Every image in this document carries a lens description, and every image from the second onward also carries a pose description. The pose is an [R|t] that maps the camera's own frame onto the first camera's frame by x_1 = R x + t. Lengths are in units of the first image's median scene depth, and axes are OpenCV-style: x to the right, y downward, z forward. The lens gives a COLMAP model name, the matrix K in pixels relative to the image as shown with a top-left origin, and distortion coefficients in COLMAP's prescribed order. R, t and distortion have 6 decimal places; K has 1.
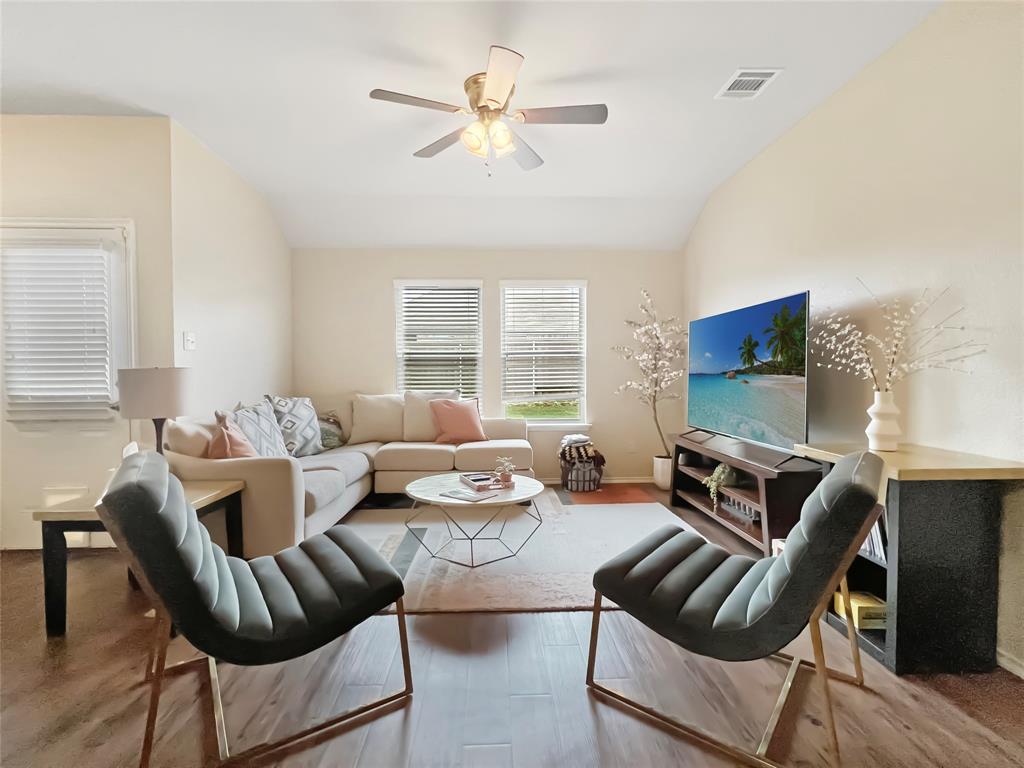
lens RADIAL K [[489.7, 0, 512.0], [0, 489.7, 384.0], [0, 0, 1]] dist [-0.000706, -0.000004]
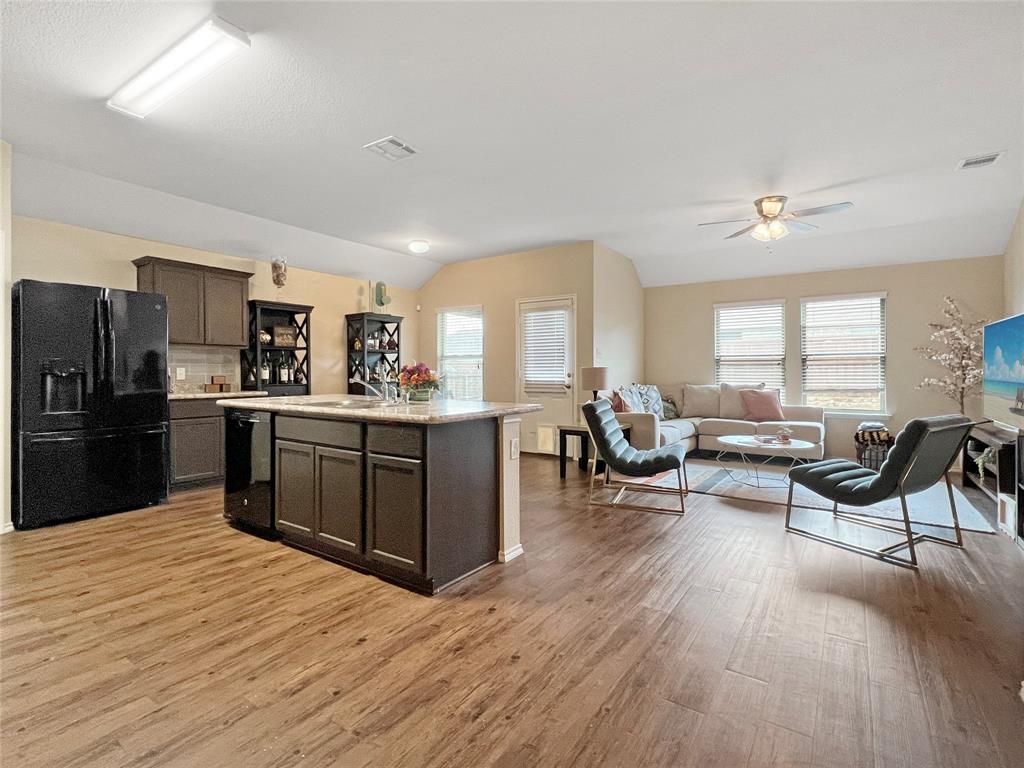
lens RADIAL K [[488.1, 0, 513.6], [0, 488.1, 369.3], [0, 0, 1]] dist [-0.000370, 0.000120]
pose [[0.802359, 0.002841, -0.596834, 0.167048], [-0.016330, 0.999719, -0.017195, 0.010919], [0.596618, 0.023543, 0.802180, -0.578098]]
